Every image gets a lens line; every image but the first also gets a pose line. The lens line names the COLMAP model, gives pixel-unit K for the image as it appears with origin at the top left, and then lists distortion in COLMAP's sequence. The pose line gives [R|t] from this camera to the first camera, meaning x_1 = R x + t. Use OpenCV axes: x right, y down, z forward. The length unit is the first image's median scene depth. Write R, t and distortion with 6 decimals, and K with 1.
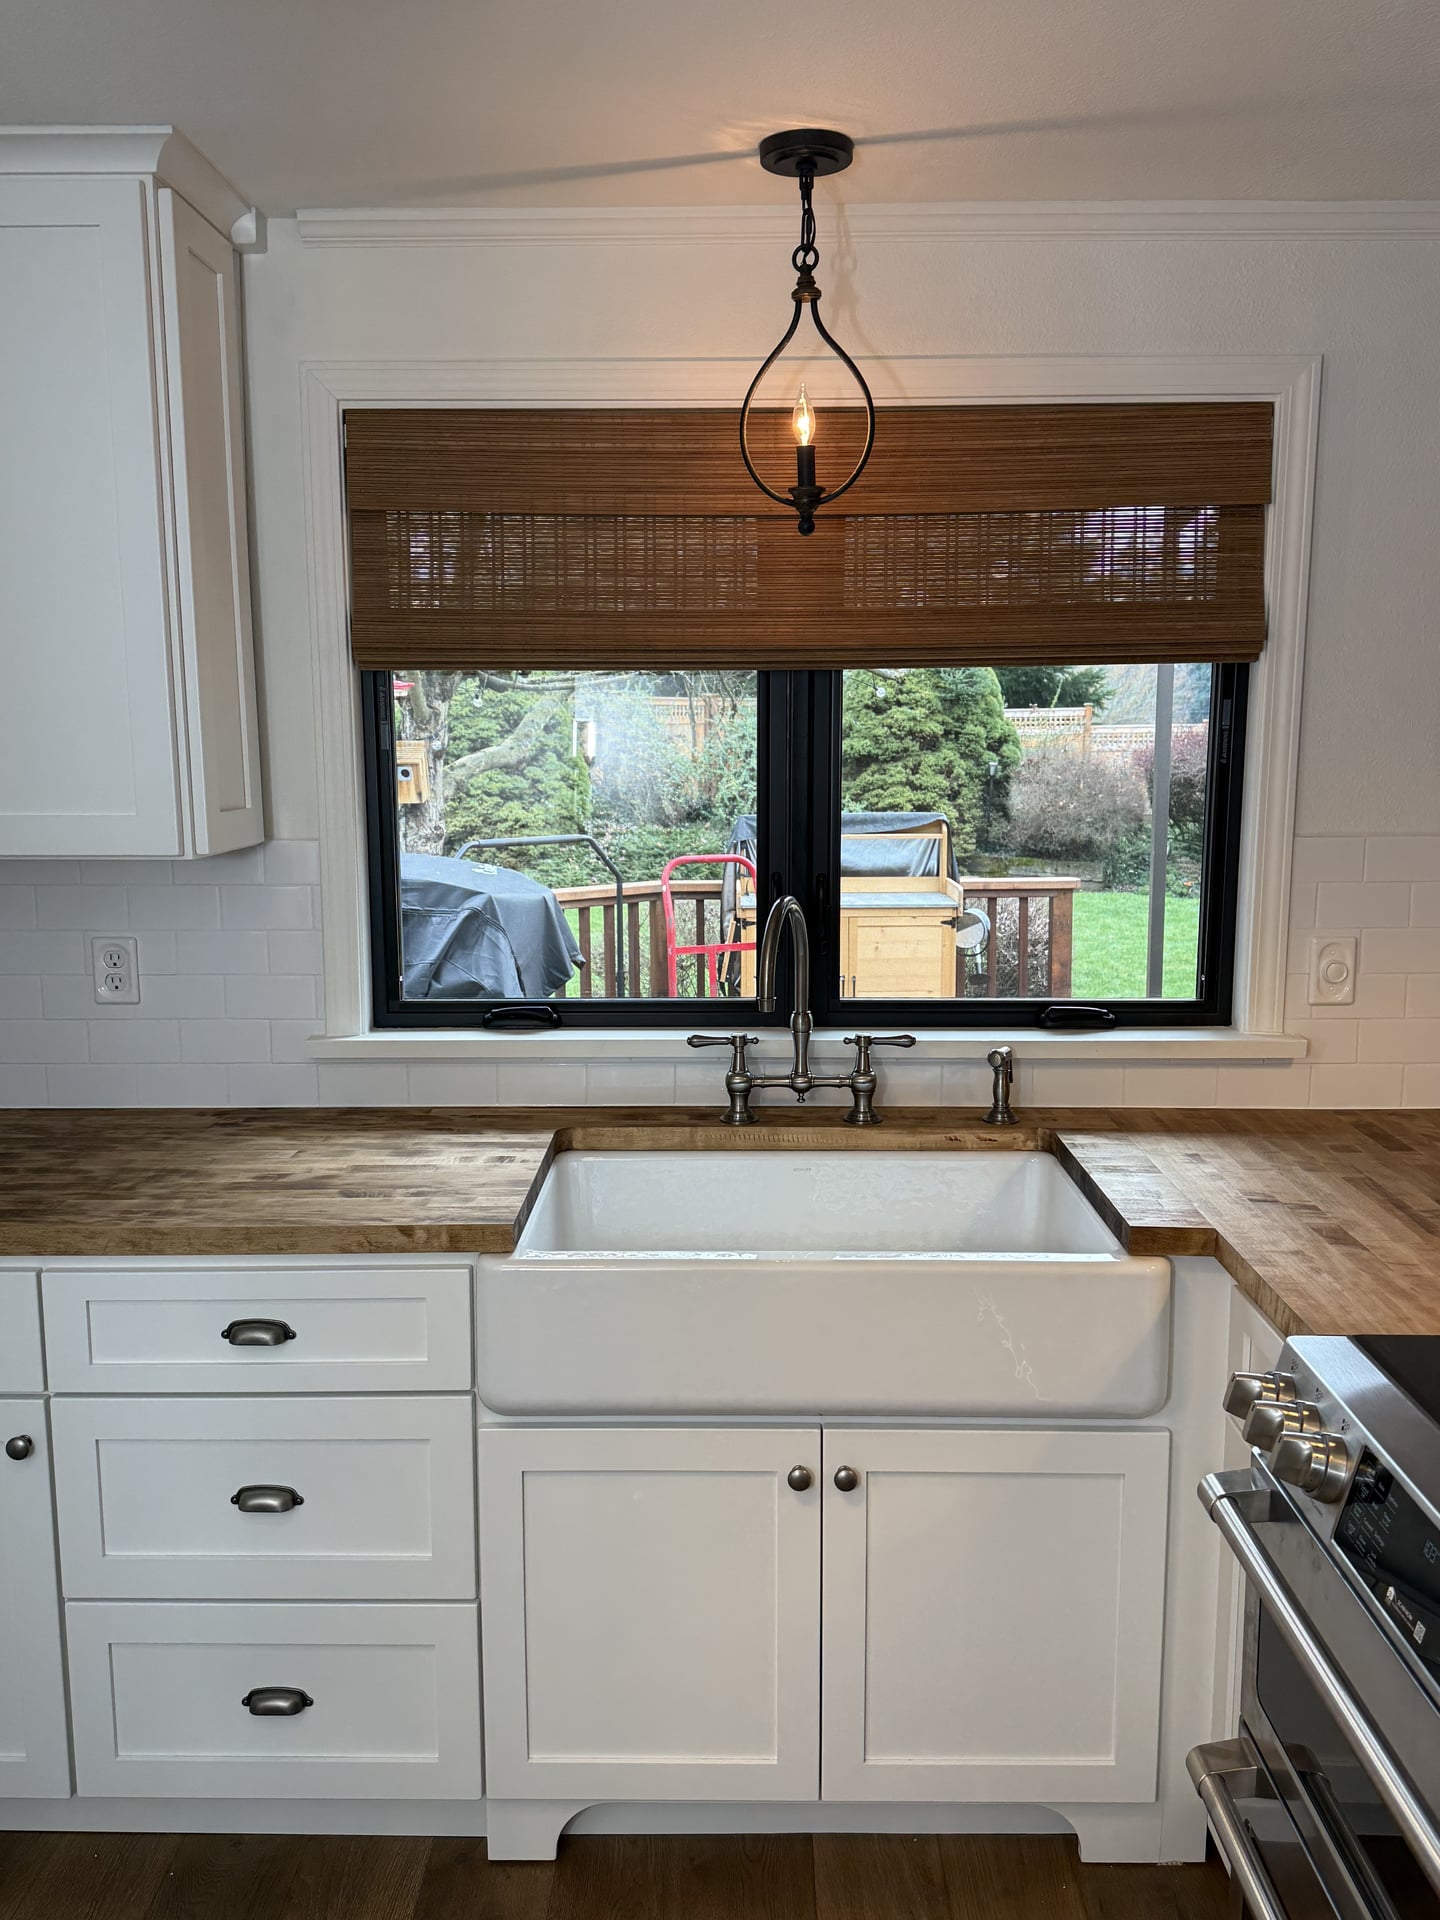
lens RADIAL K [[1574.5, 0, 713.5], [0, 1574.5, 964.0], [0, 0, 1]] dist [0.082092, -0.120281]
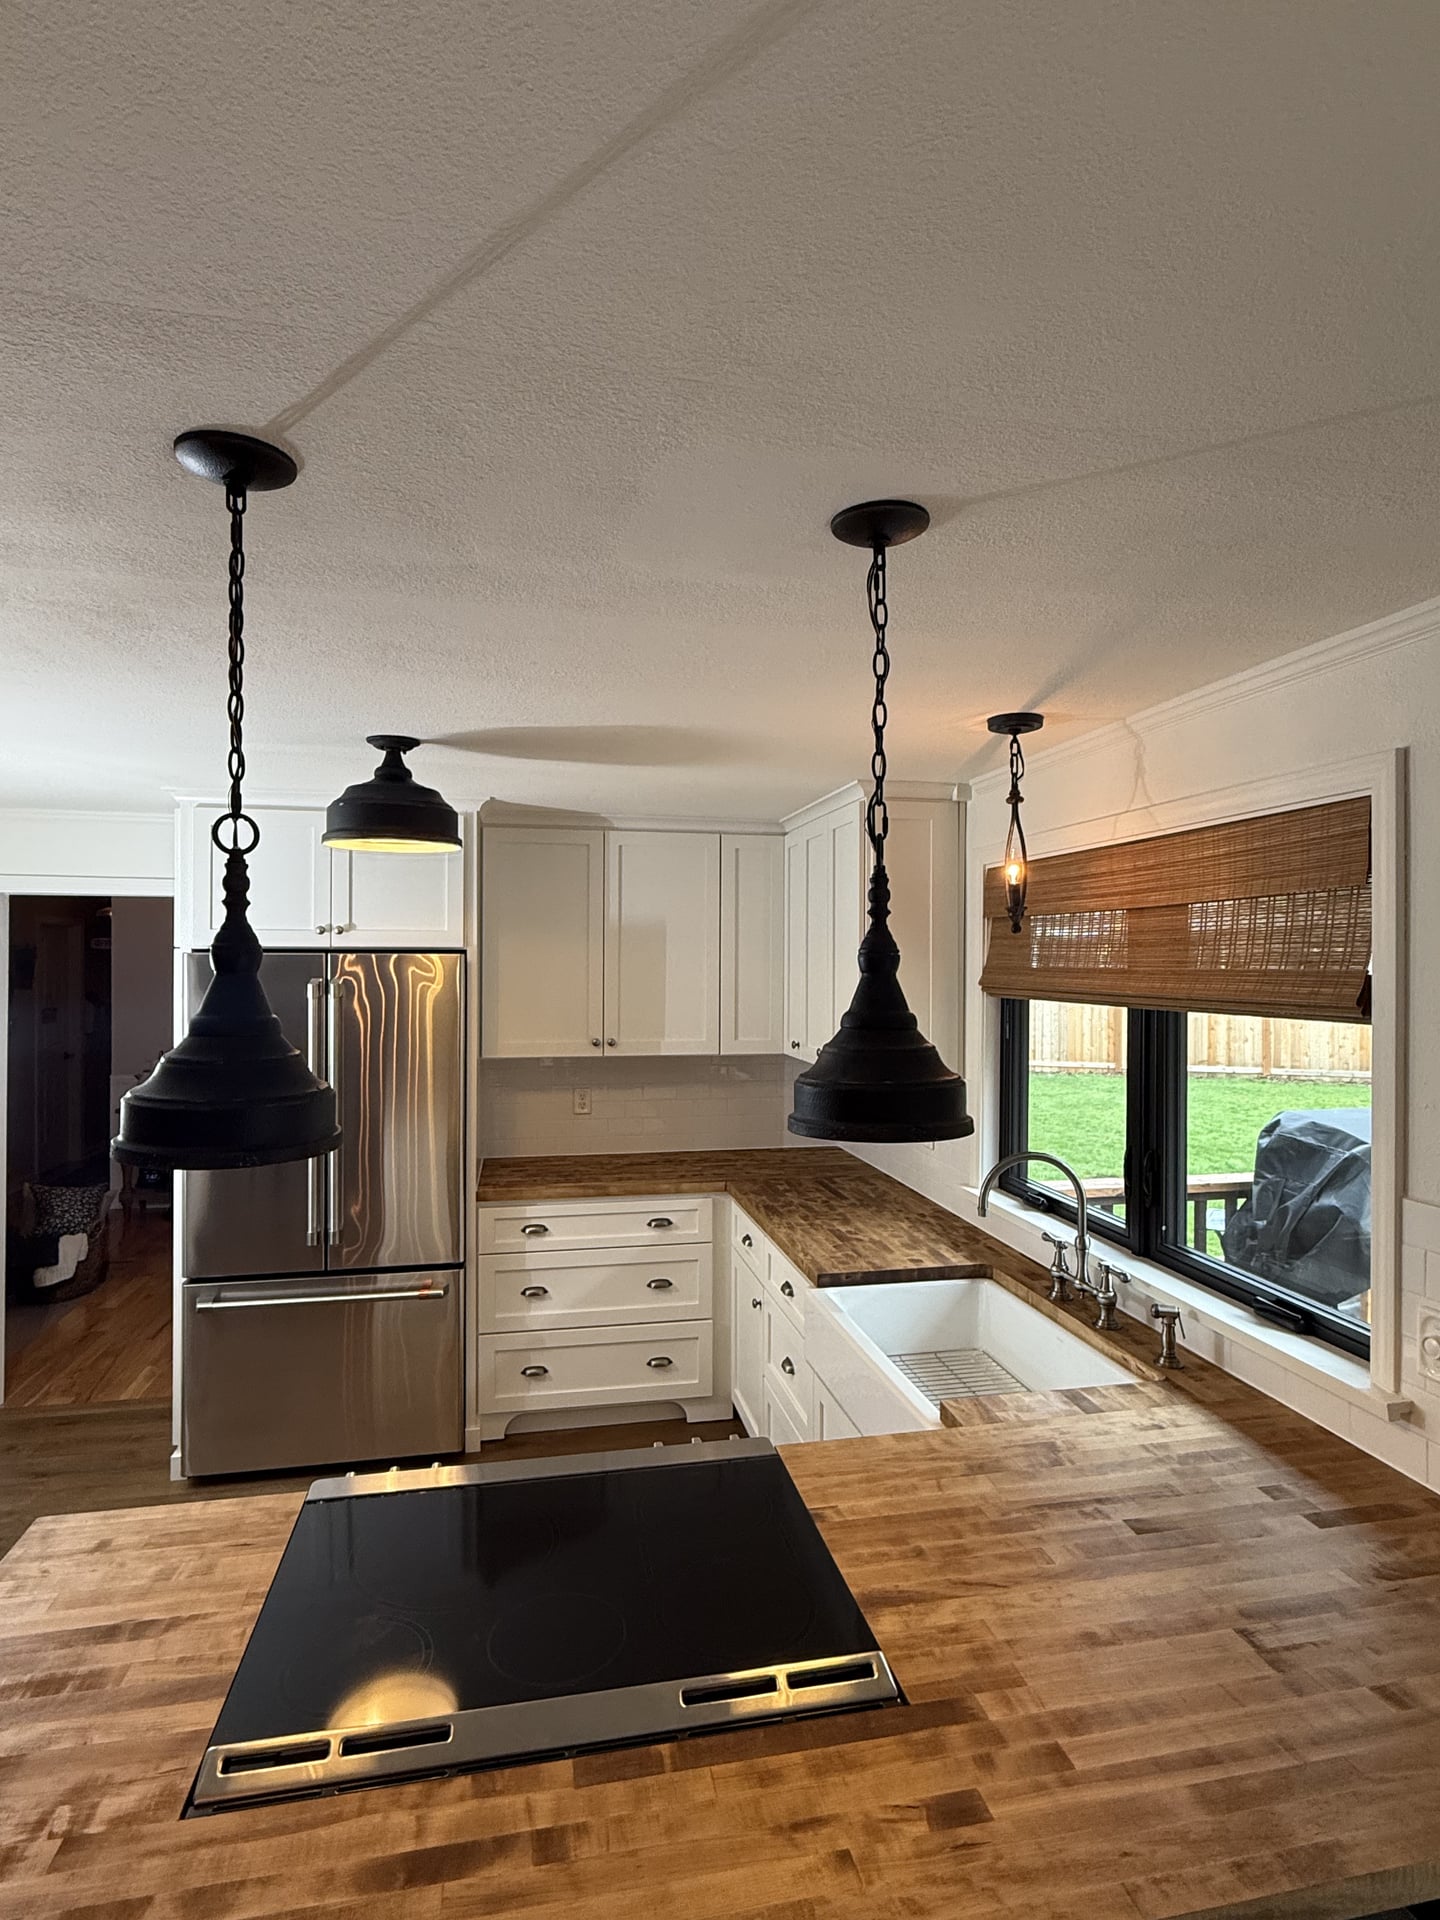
lens RADIAL K [[1009.0, 0, 724.1], [0, 1009.0, 958.9], [0, 0, 1]] dist [-0.000147, 0.000336]
pose [[0.218650, 0.003436, -0.975797, 0.997803], [-0.149052, 0.988377, -0.029918, -0.163493], [0.964352, 0.151986, 0.216621, 0.465286]]
